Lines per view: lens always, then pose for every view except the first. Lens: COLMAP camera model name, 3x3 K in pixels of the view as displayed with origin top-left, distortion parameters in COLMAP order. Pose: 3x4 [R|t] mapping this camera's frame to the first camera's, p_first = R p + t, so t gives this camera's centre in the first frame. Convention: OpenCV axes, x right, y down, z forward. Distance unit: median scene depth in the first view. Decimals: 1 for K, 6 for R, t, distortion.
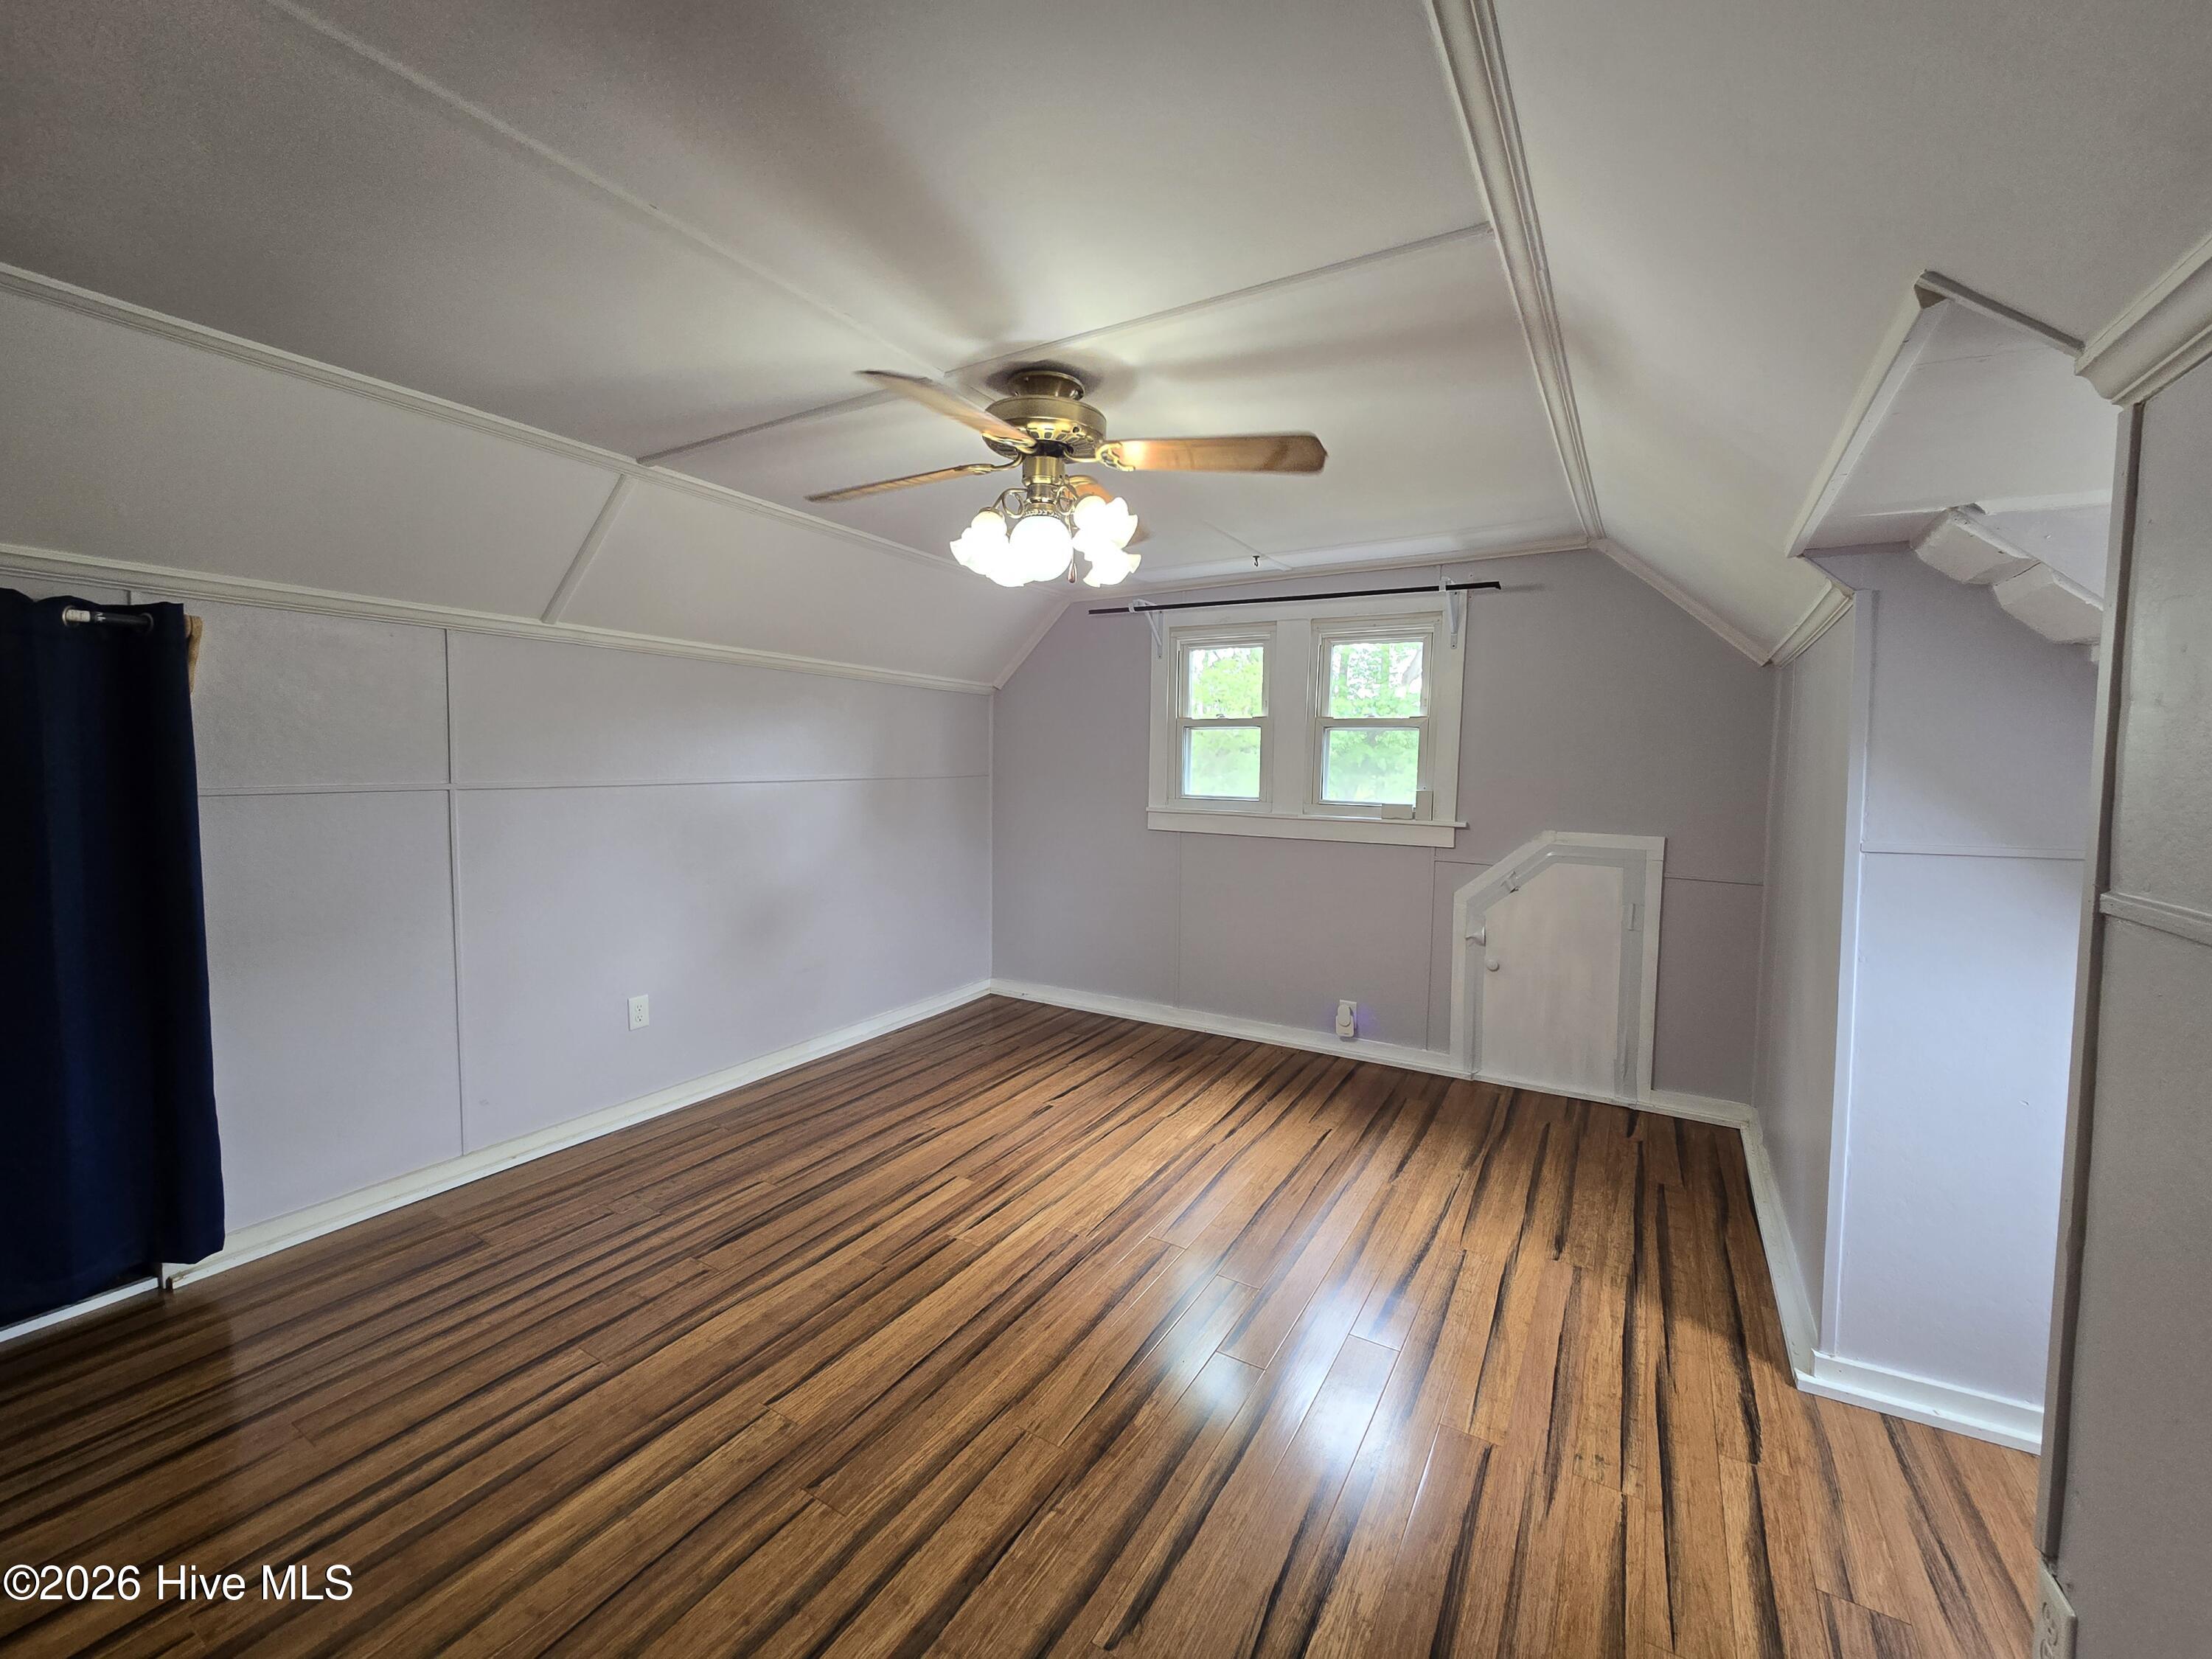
lens RADIAL K [[898.1, 0, 1094.1], [0, 898.1, 818.9], [0, 0, 1]] dist [0.001168, -0.003723]
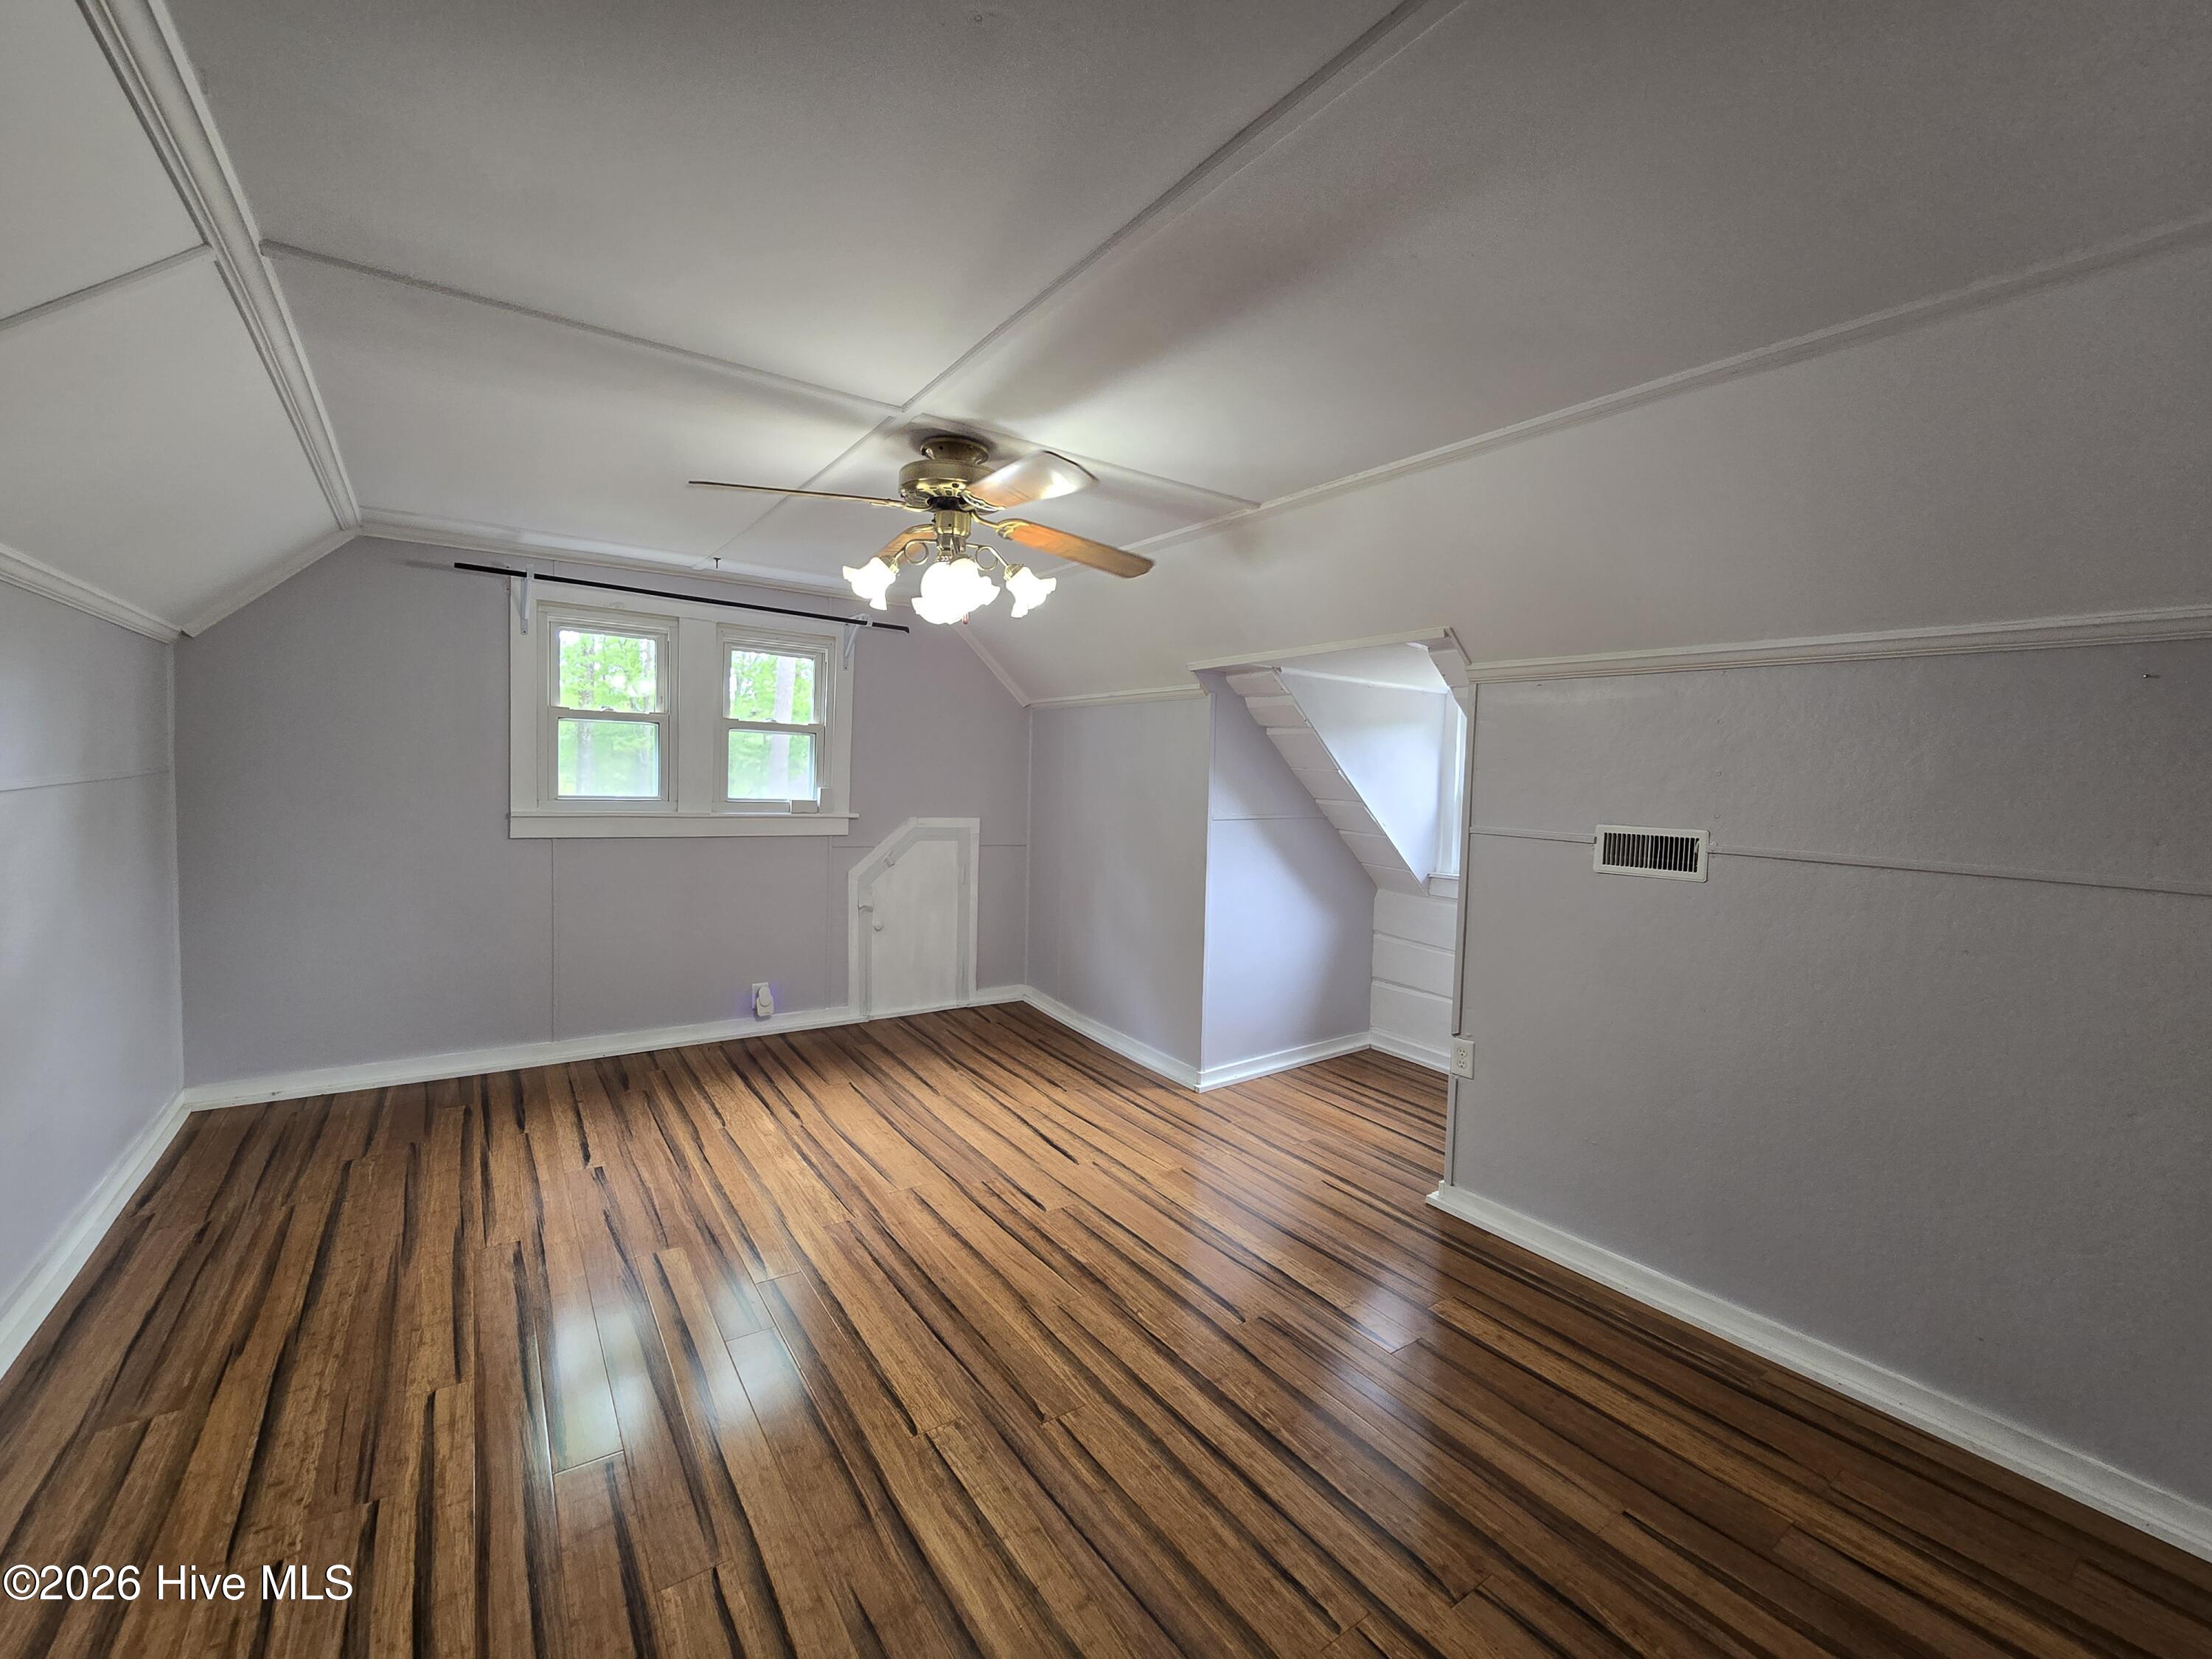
lens RADIAL K [[898.1, 0, 1094.1], [0, 898.1, 818.9], [0, 0, 1]] dist [0.001168, -0.003723]
pose [[0.411814, -0.046846, 0.910063, -0.605577], [0.029692, 0.998837, 0.037980, -0.027717], [-0.910784, 0.011380, 0.412726, 0.215637]]
